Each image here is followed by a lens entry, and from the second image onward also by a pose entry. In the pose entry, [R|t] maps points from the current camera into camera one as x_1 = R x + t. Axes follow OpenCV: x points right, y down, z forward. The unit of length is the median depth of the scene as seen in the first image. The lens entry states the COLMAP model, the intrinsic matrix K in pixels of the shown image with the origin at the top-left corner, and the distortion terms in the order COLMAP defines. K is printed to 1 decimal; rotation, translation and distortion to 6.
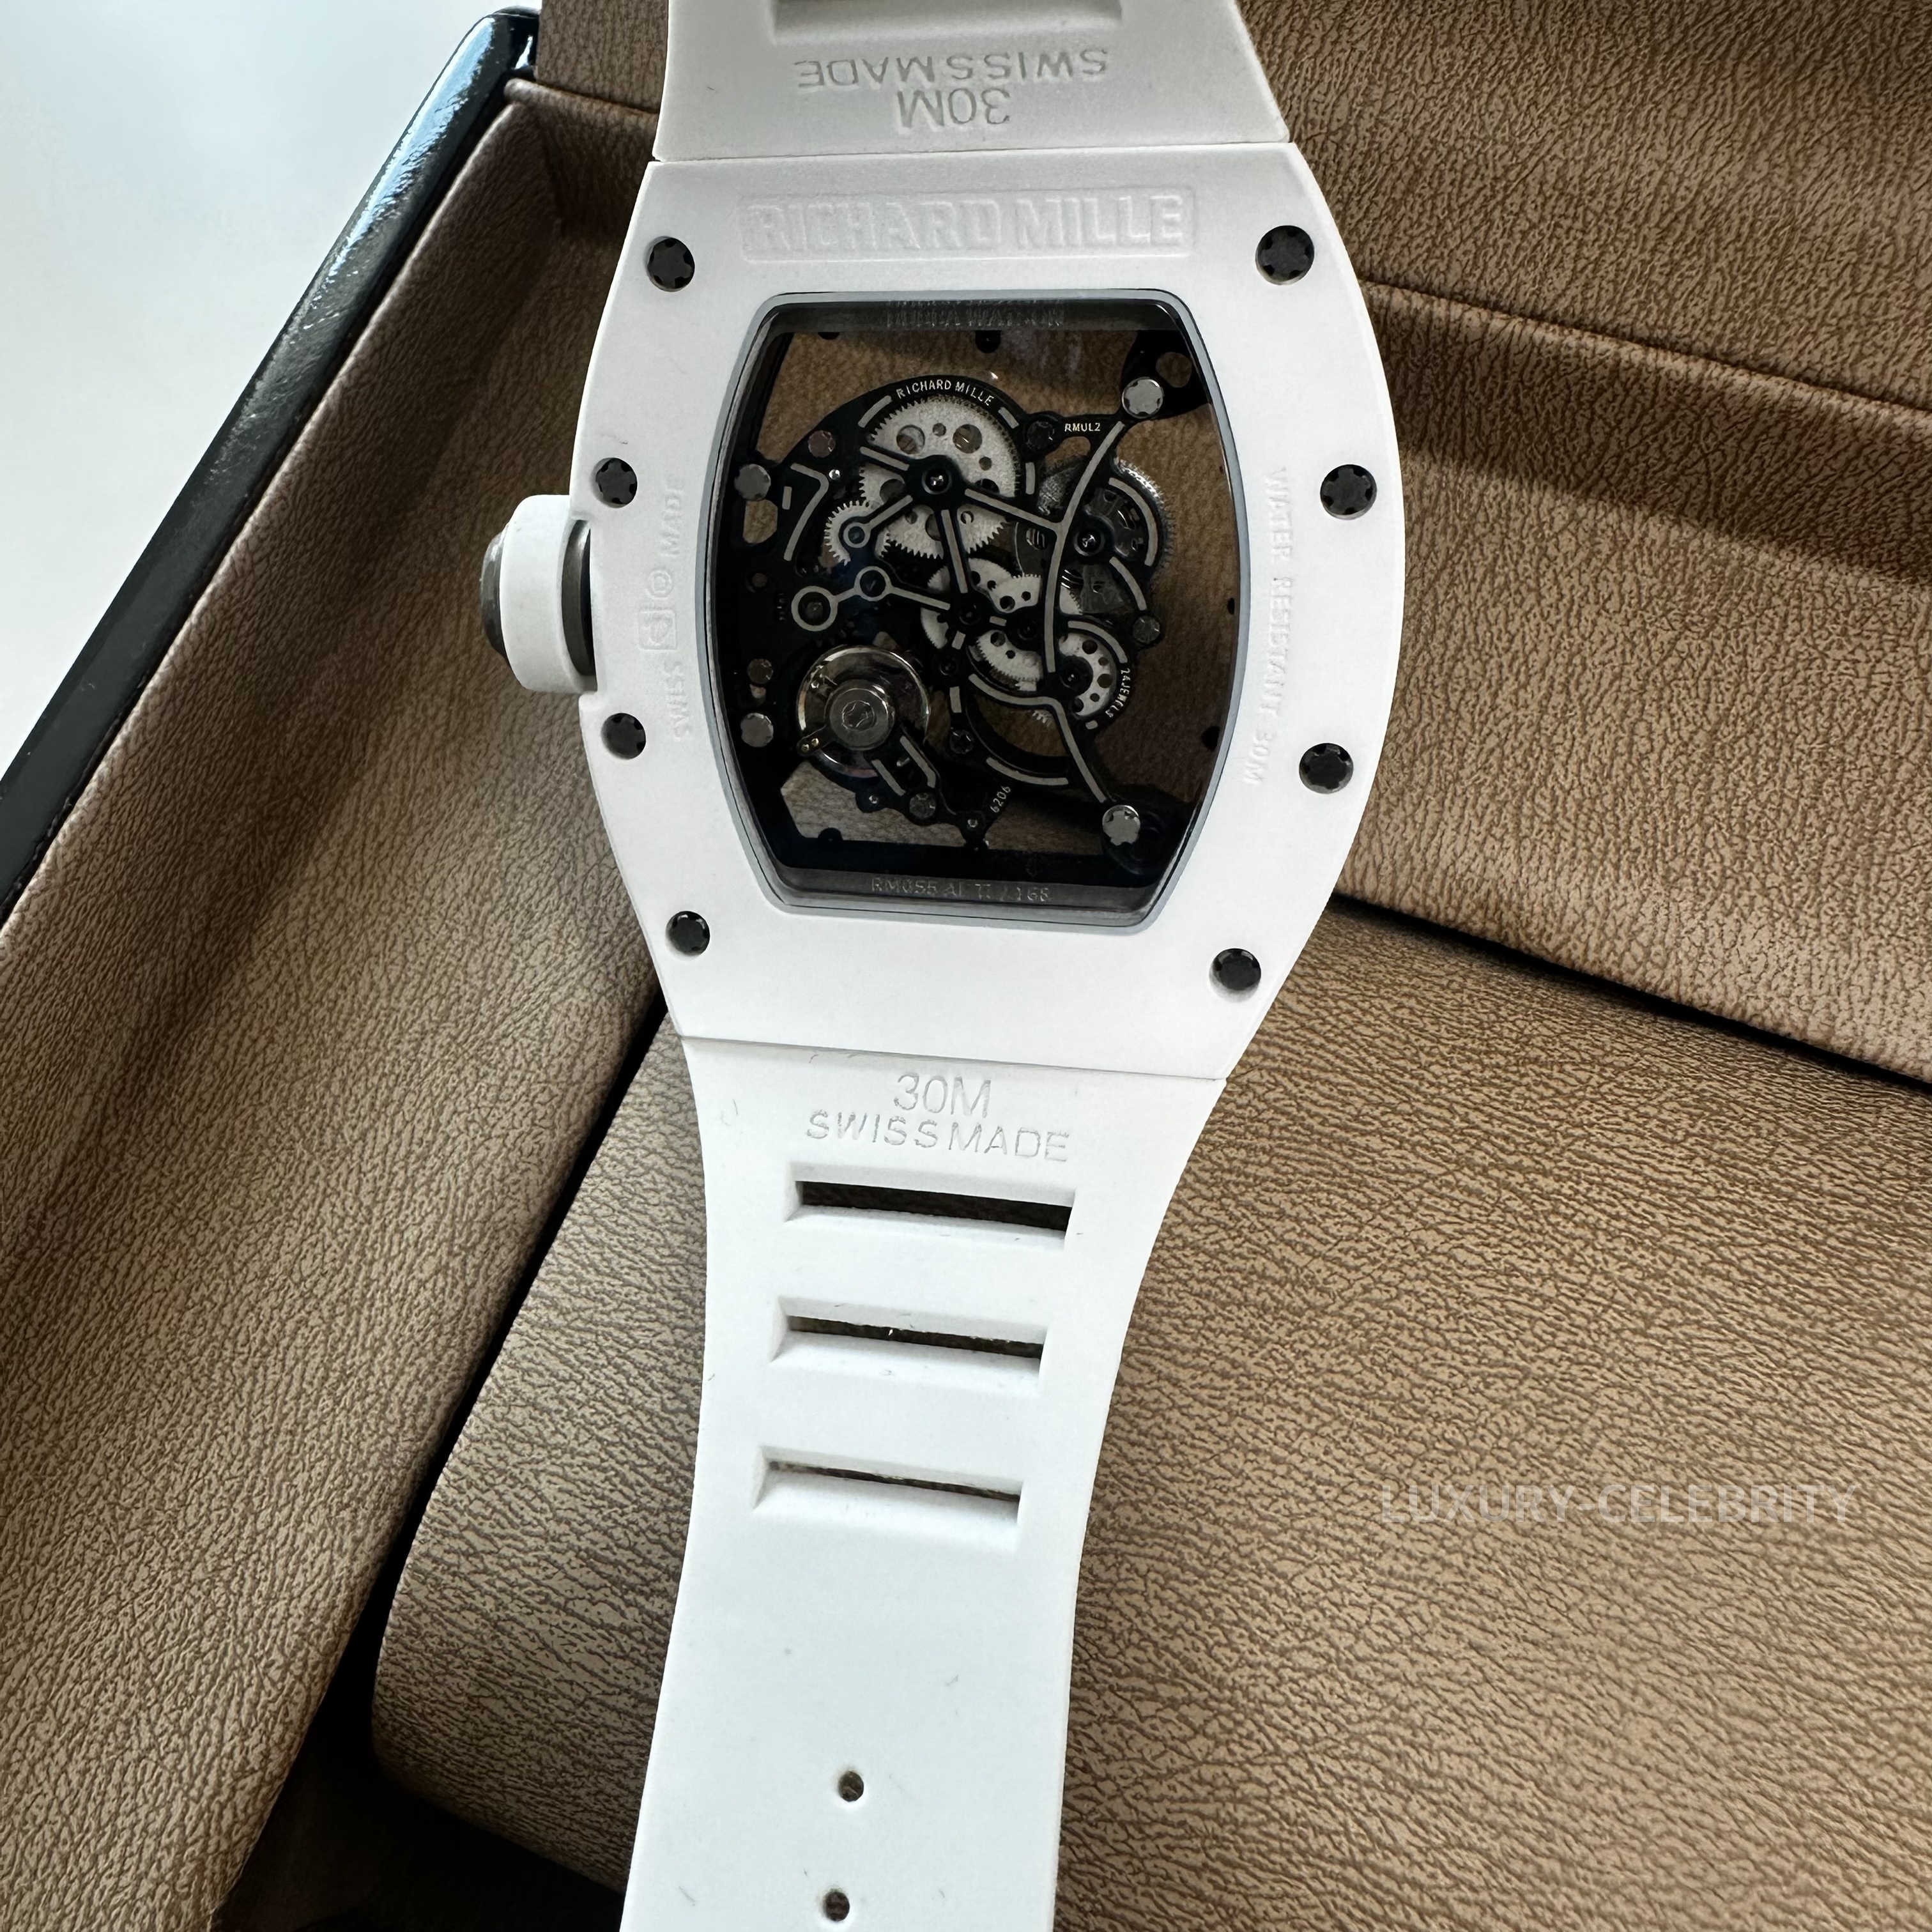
lens RADIAL K [[1848.4, 0, 765.3], [0, 1848.4, 863.1], [0, 0, 1]] dist [-0.012959, 0.000000]
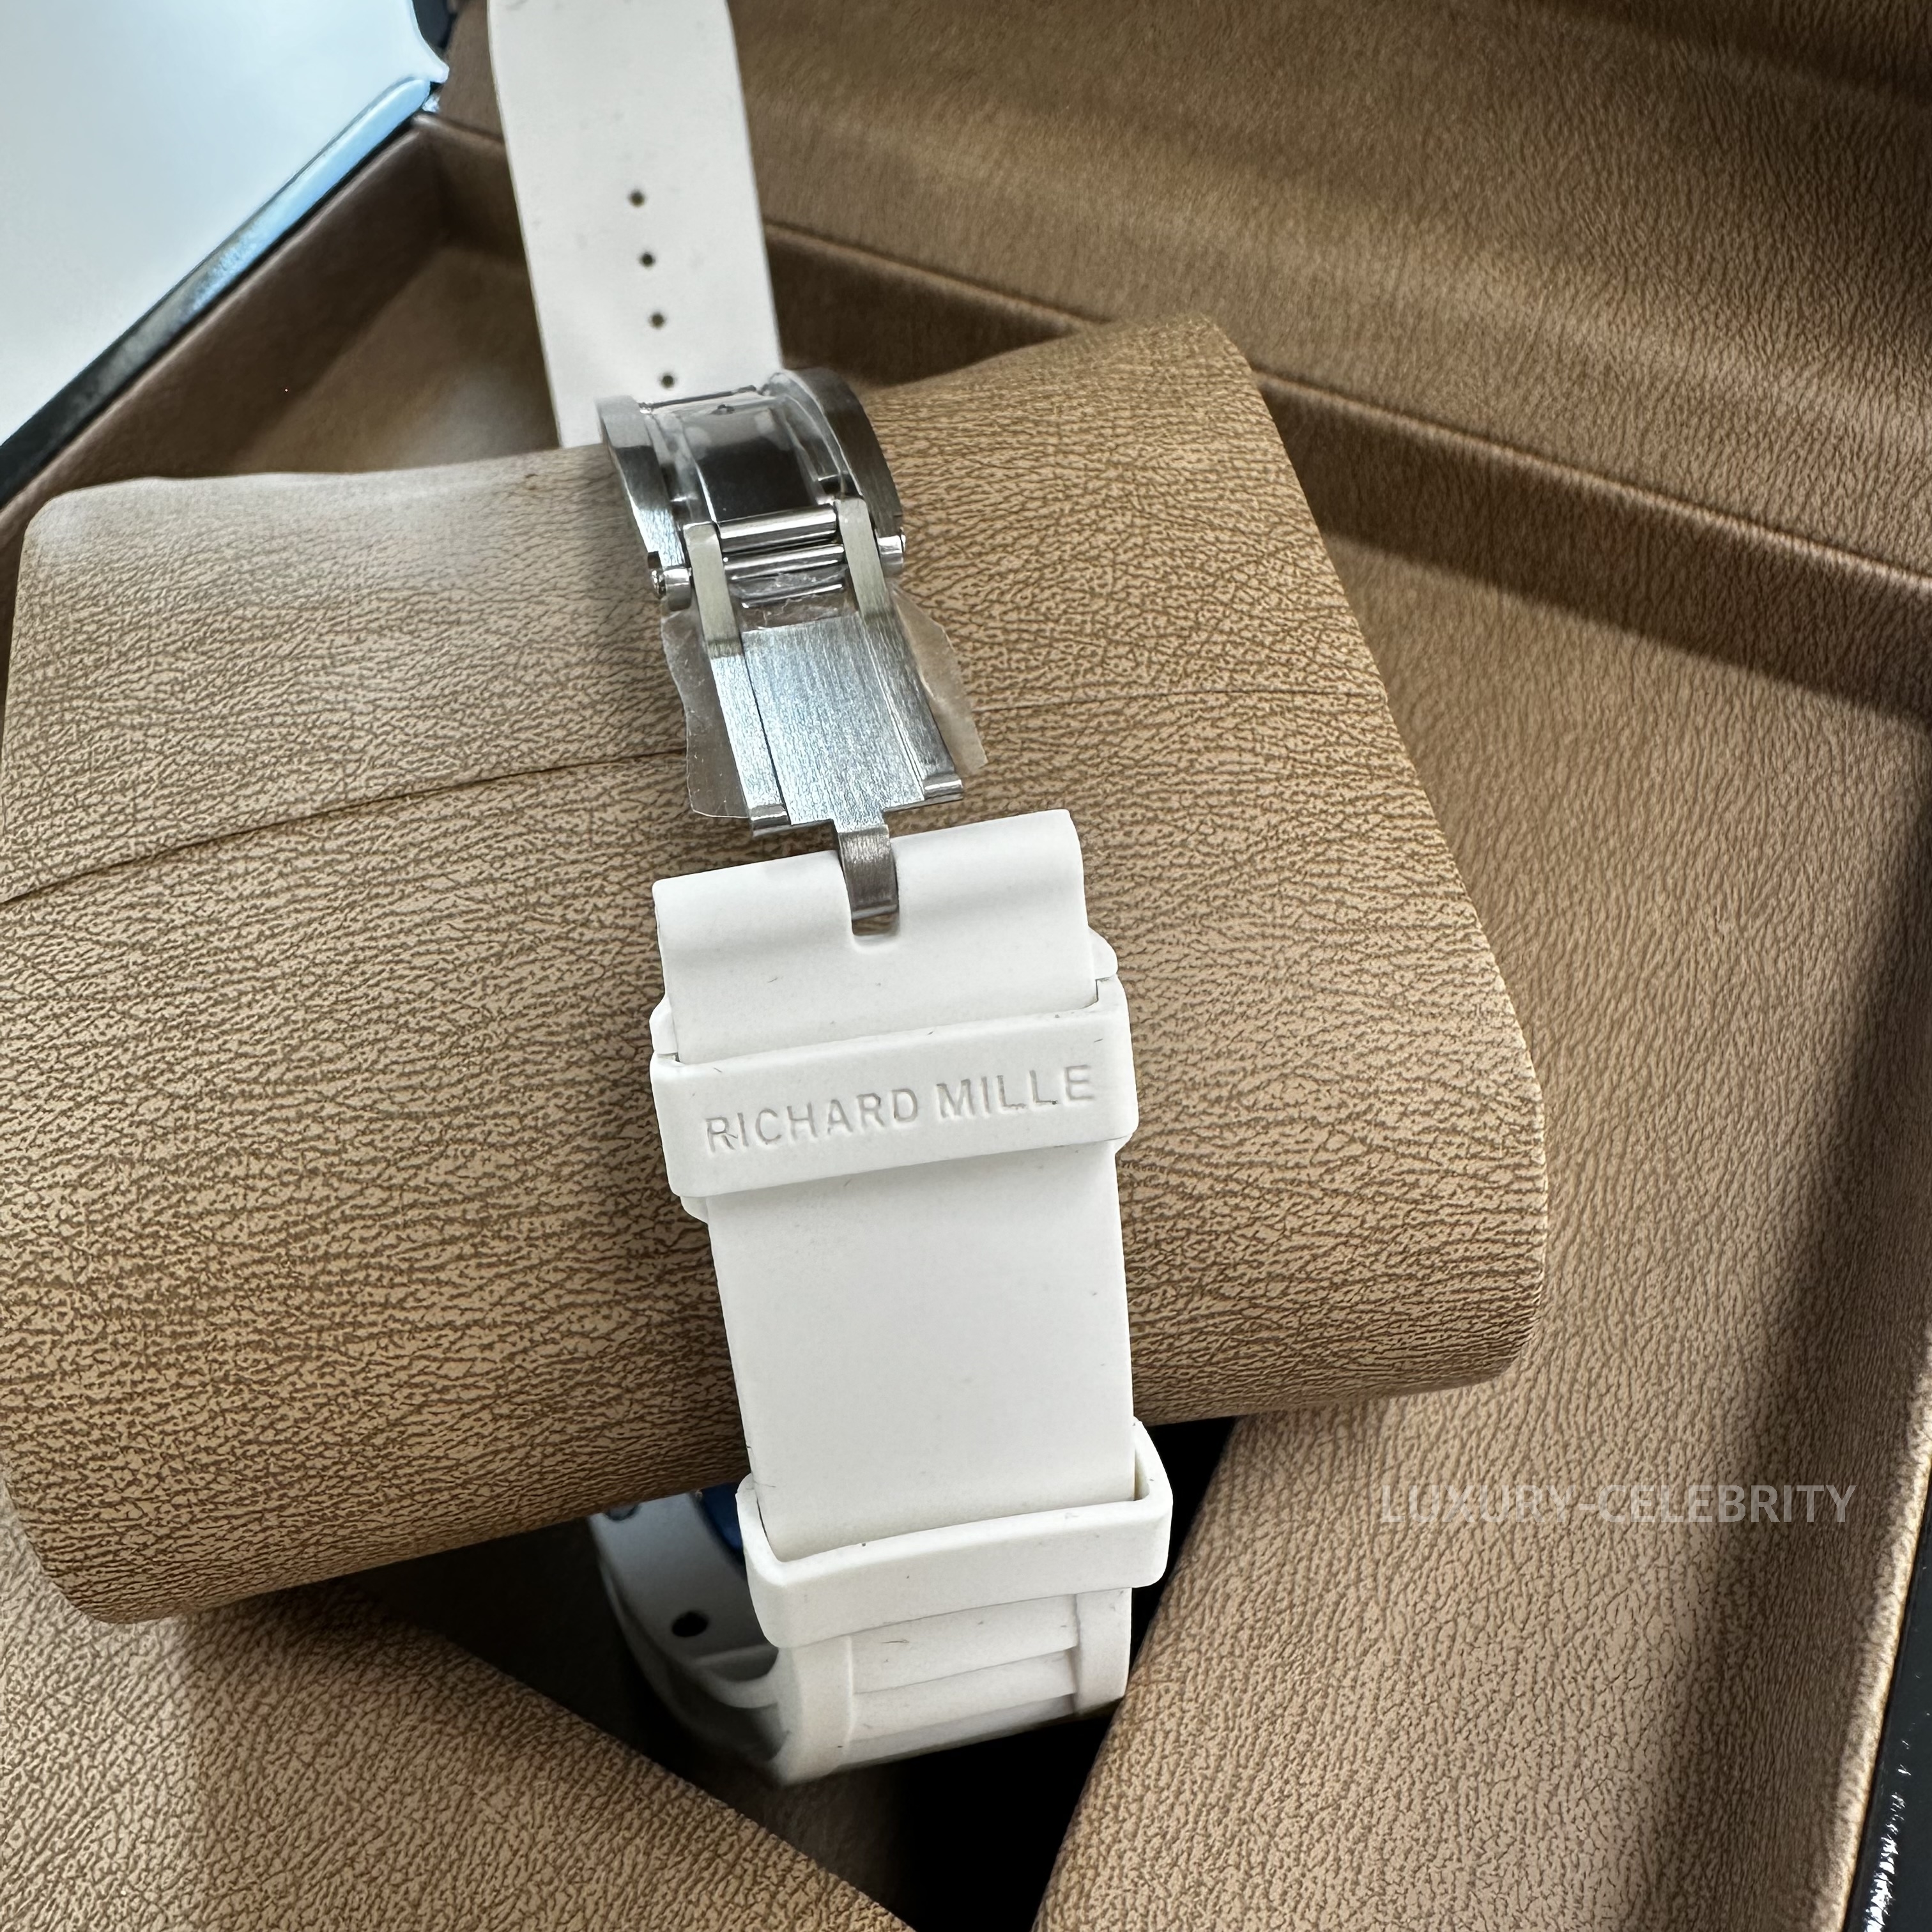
lens RADIAL K [[1849.1, 0, 768.6], [0, 1849.1, 862.9], [0, 0, 1]] dist [-0.012230, 0.000000]
pose [[0.992020, 0.123957, 0.023041, 0.184264], [-0.117568, 0.975476, -0.186075, 0.397977], [-0.045541, 0.181881, 0.982265, -0.295374]]
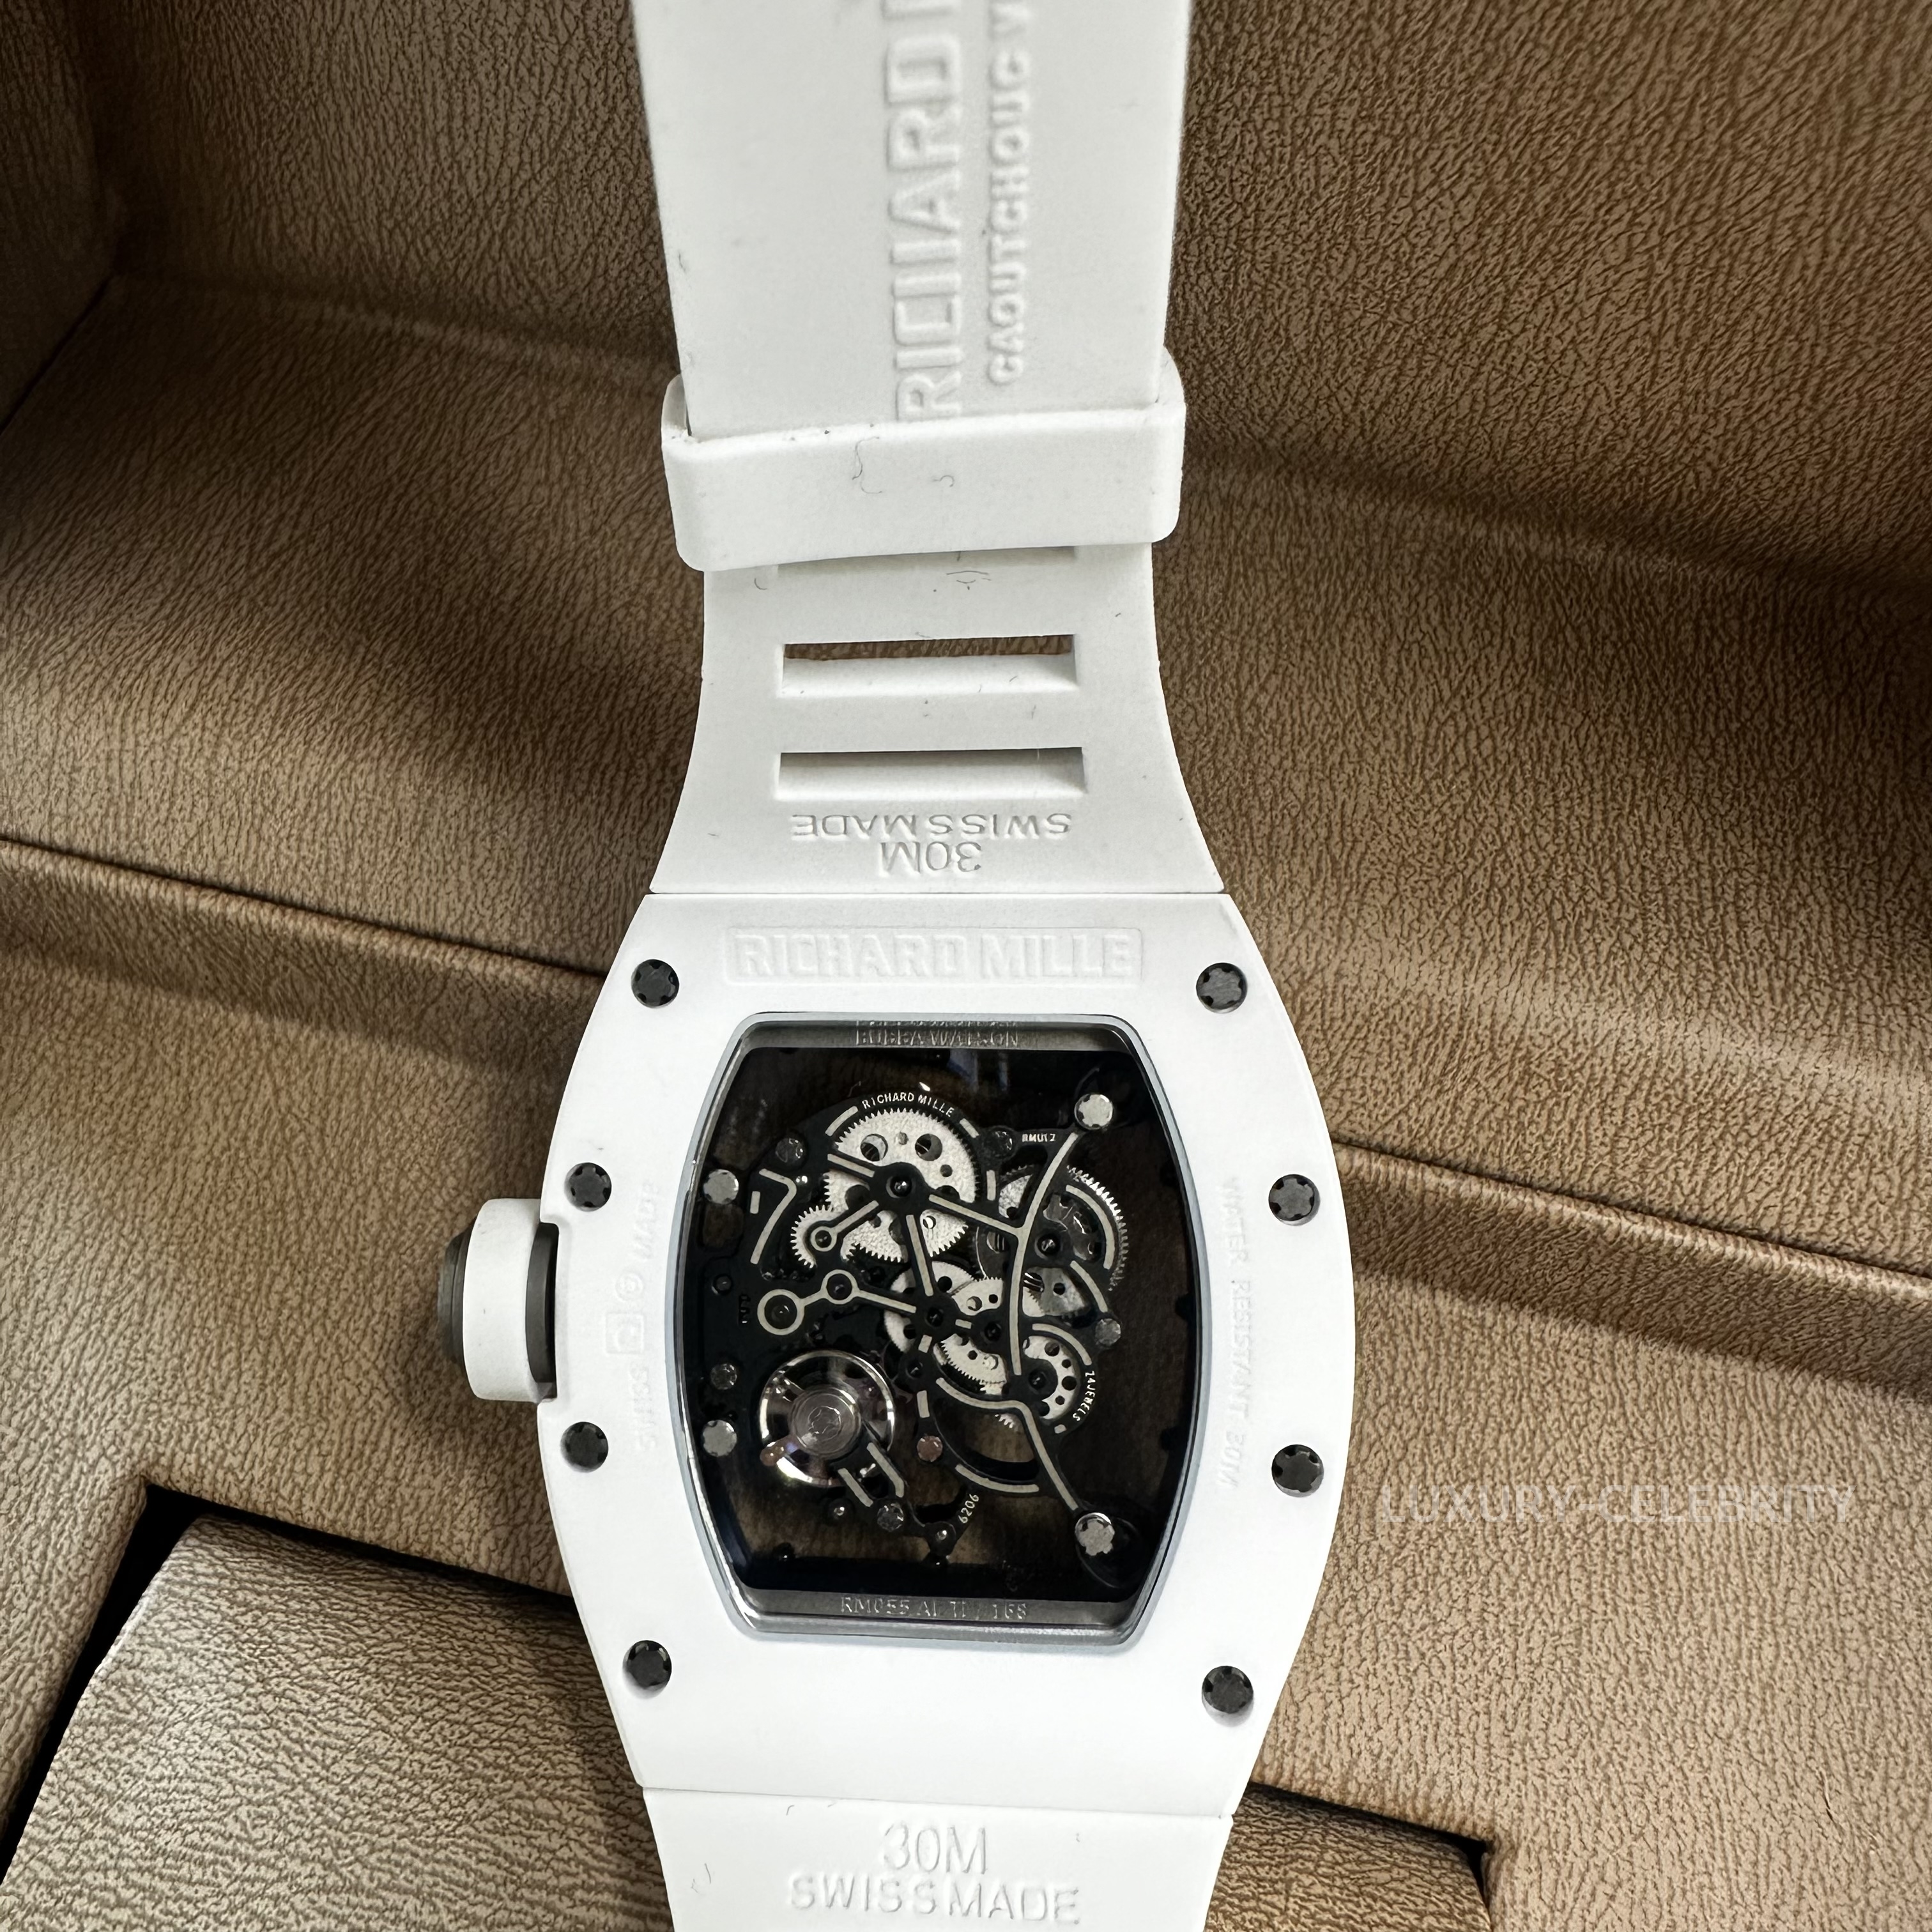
lens RADIAL K [[1849.1, 0, 766.0], [0, 1849.1, 847.6], [0, 0, 1]] dist [-0.012230, 0.000000]
pose [[0.975416, -0.055128, 0.213365, 0.147863], [0.092964, 0.980773, -0.171588, -0.231632], [-0.199804, 0.187205, 0.961786, 0.011800]]
